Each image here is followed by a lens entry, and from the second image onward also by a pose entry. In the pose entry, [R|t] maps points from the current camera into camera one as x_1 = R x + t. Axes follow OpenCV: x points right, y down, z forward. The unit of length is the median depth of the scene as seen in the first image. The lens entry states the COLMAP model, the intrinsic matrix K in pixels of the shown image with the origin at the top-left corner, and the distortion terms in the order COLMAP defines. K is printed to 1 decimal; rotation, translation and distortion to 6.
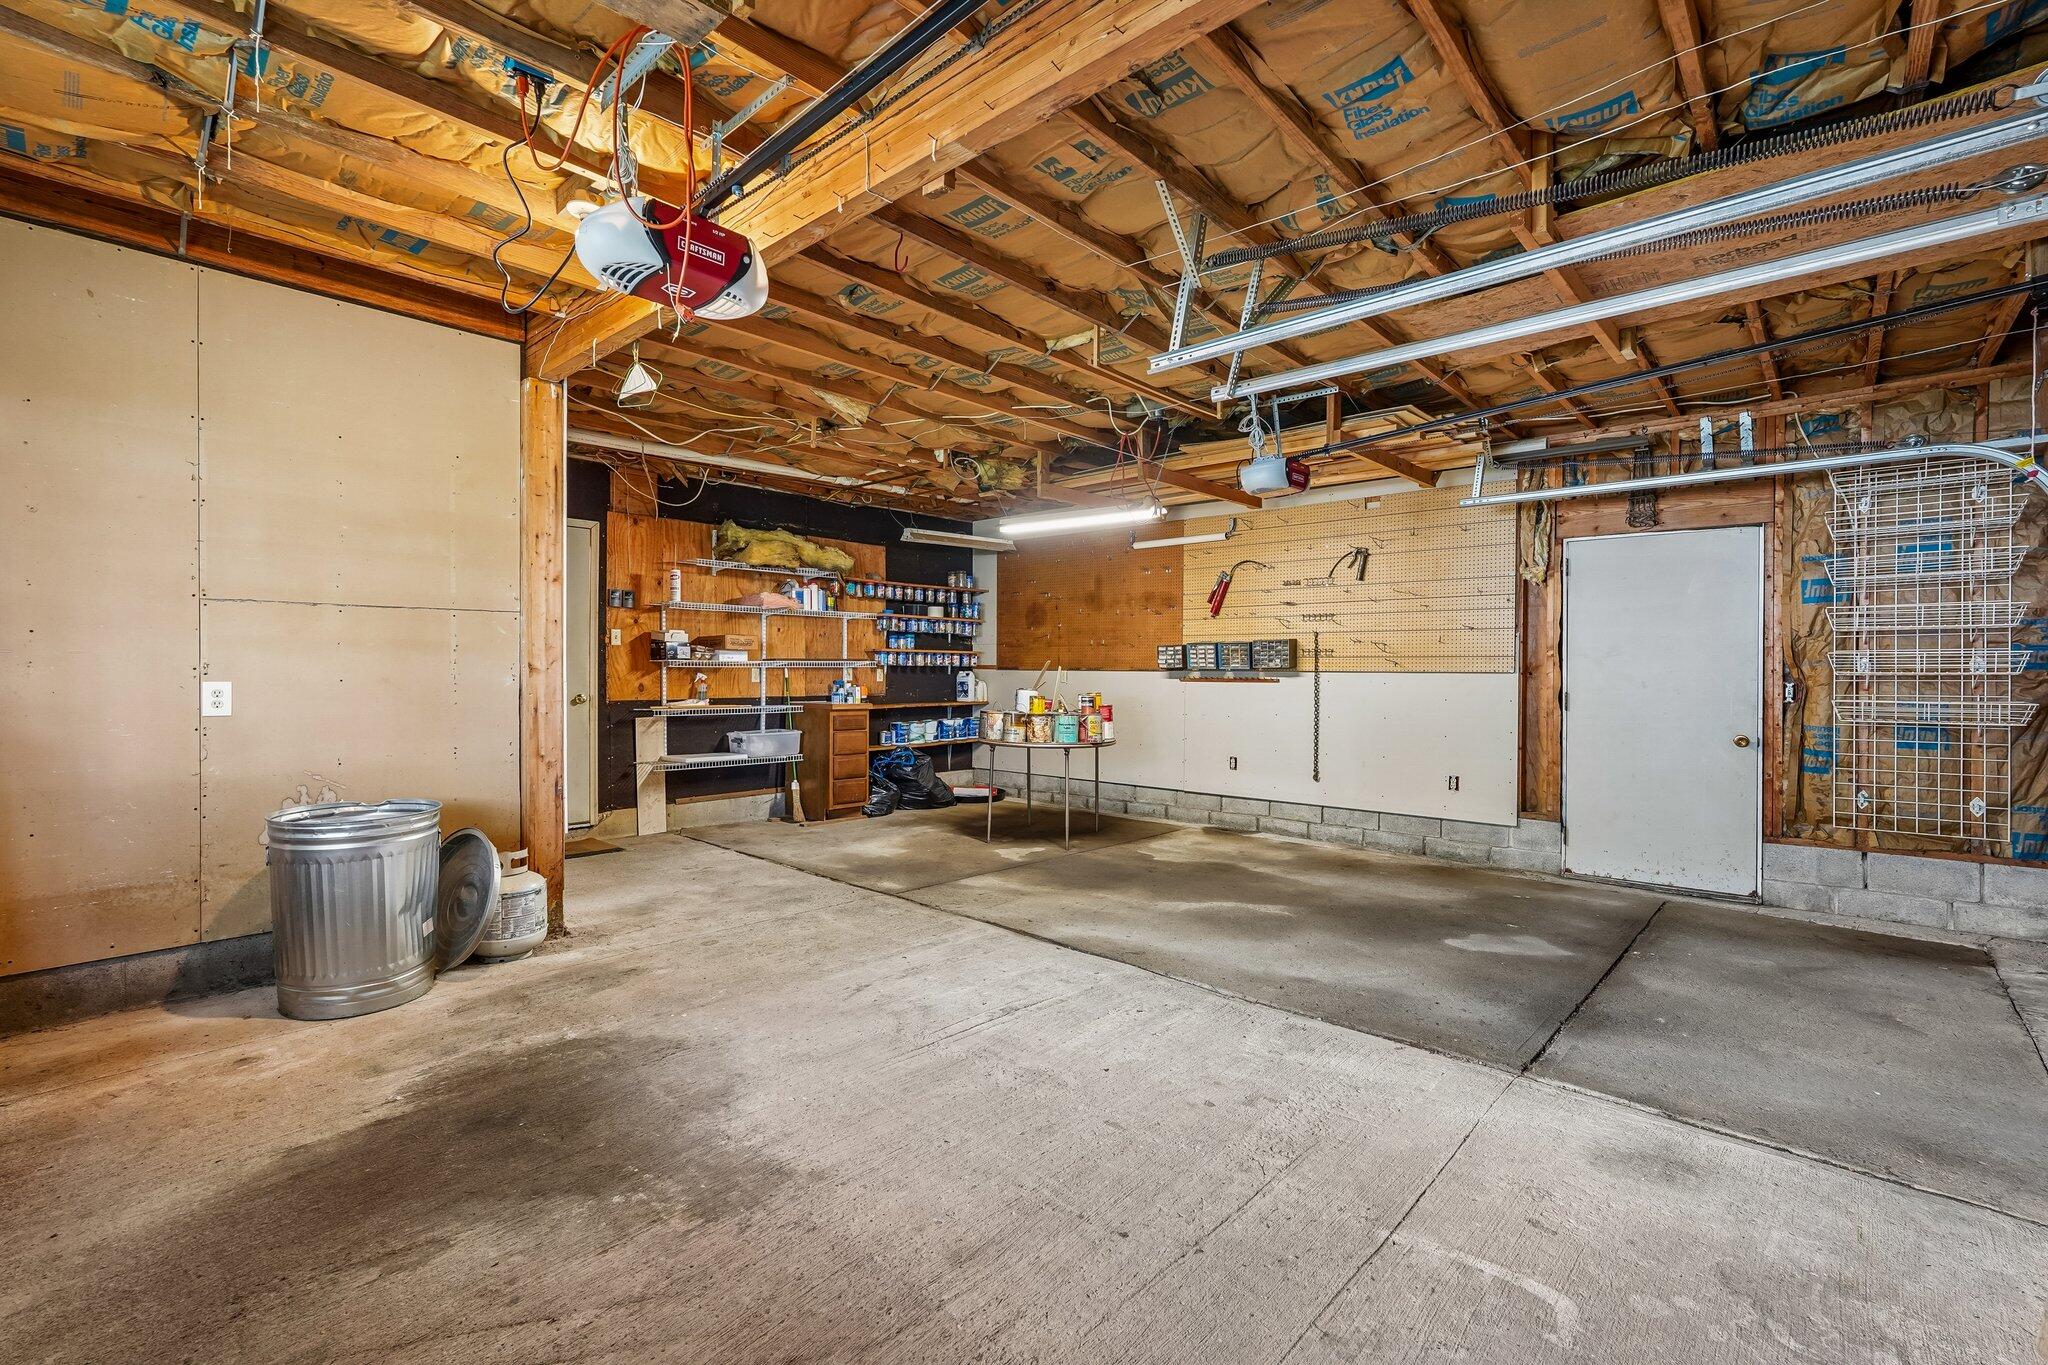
lens RADIAL K [[905.5, 0, 1021.0], [0, 905.5, 679.6], [0, 0, 1]] dist [-0.012702, 0.006931]
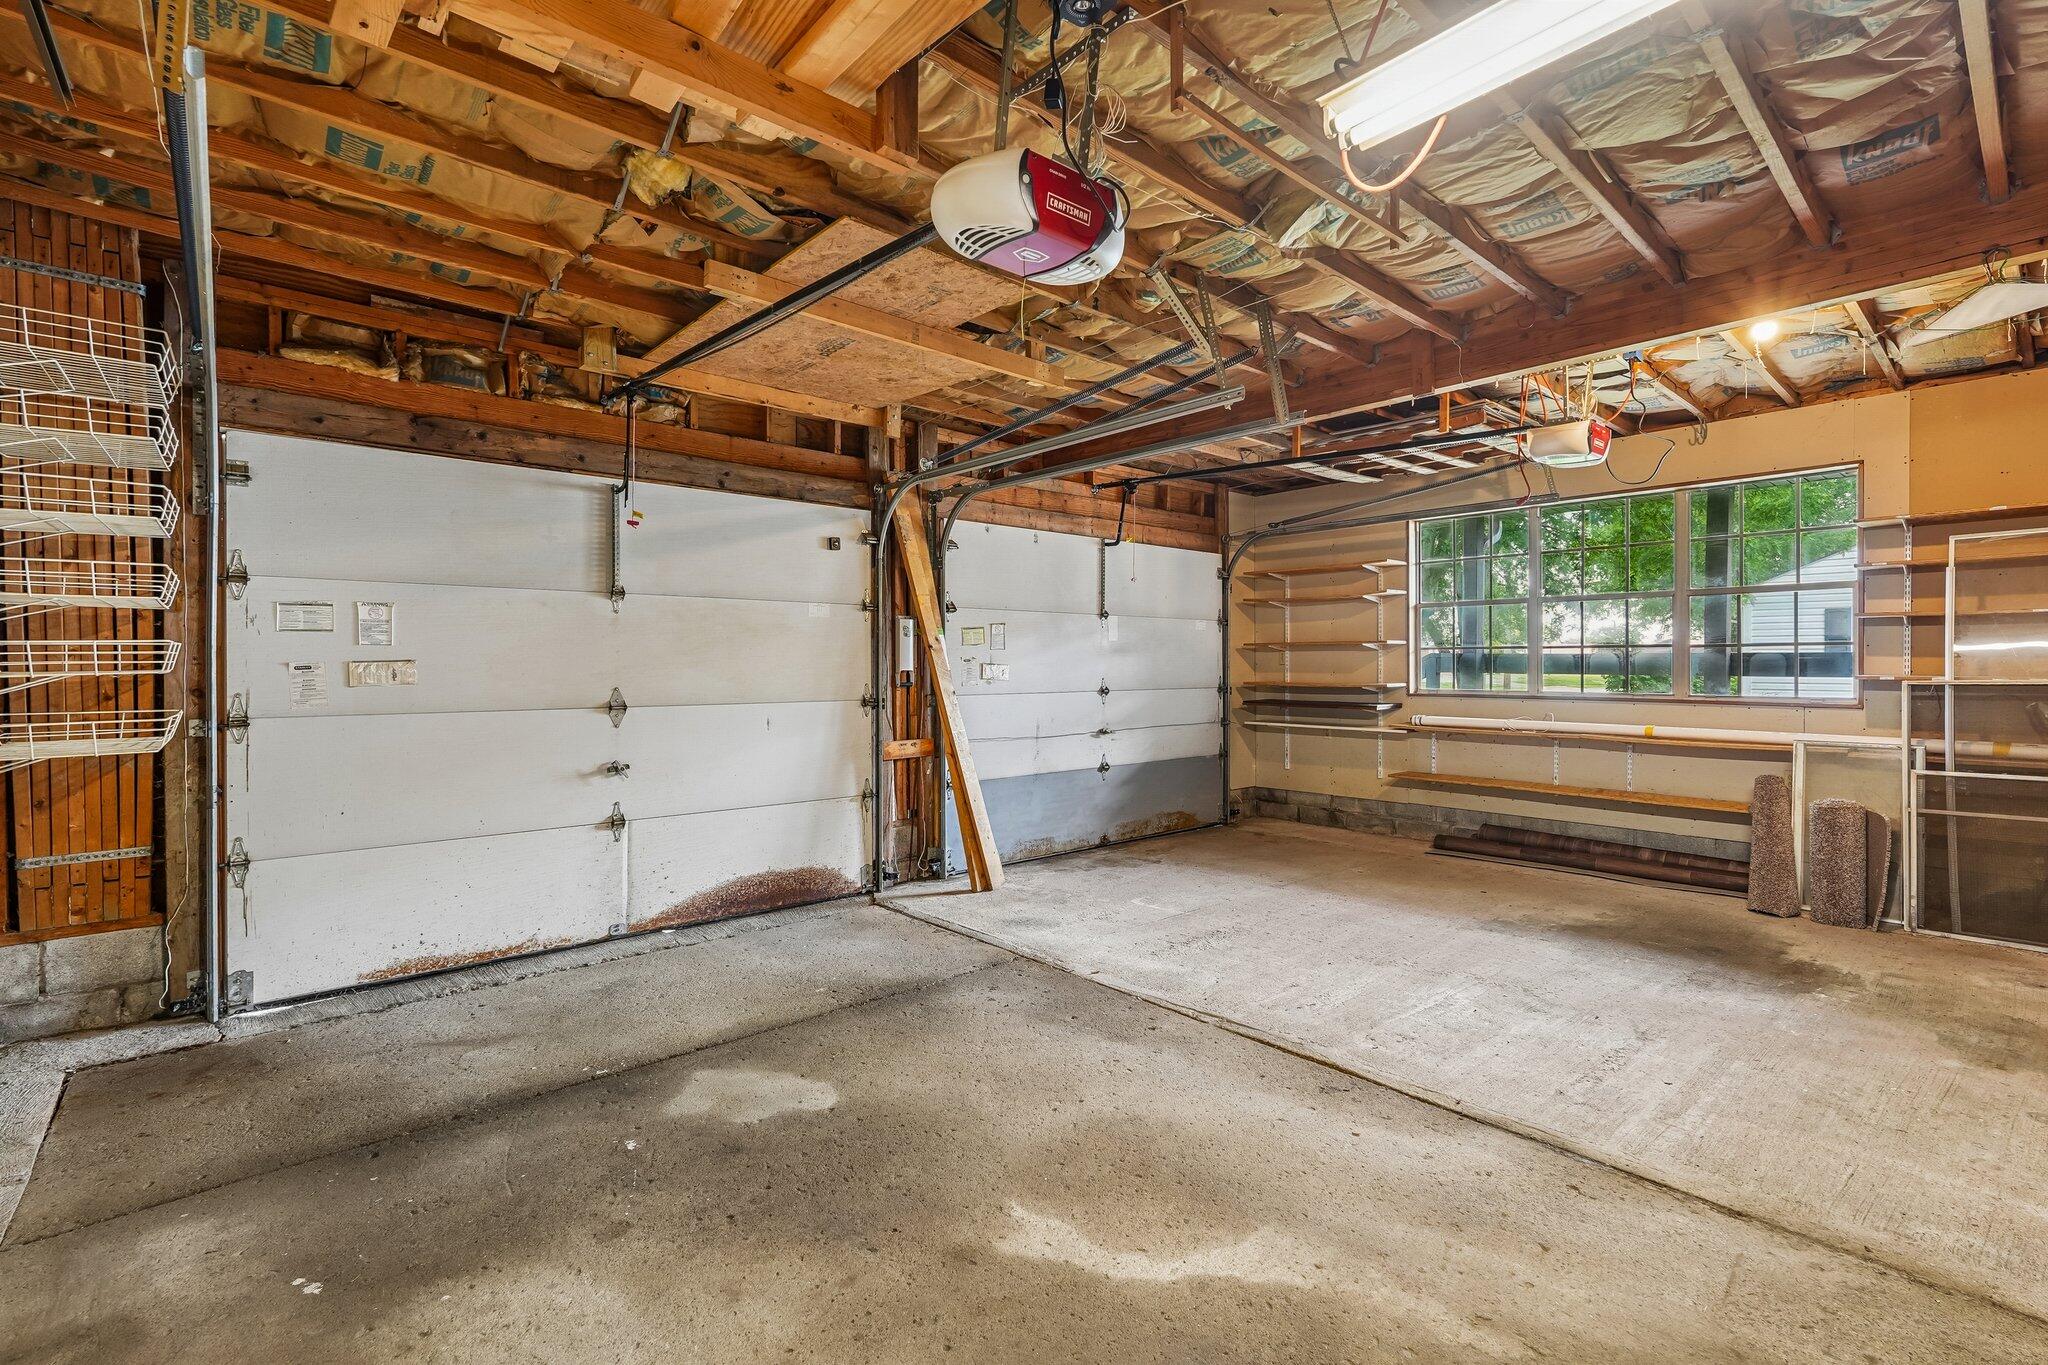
lens RADIAL K [[905.5, 0, 1025.6], [0, 905.5, 672.1], [0, 0, 1]] dist [-0.012702, 0.006931]
pose [[-0.993570, -0.005609, 0.113081, 0.304754], [-0.003645, 0.999839, 0.017573, -0.024642], [-0.113161, 0.017048, -0.993430, 1.831479]]
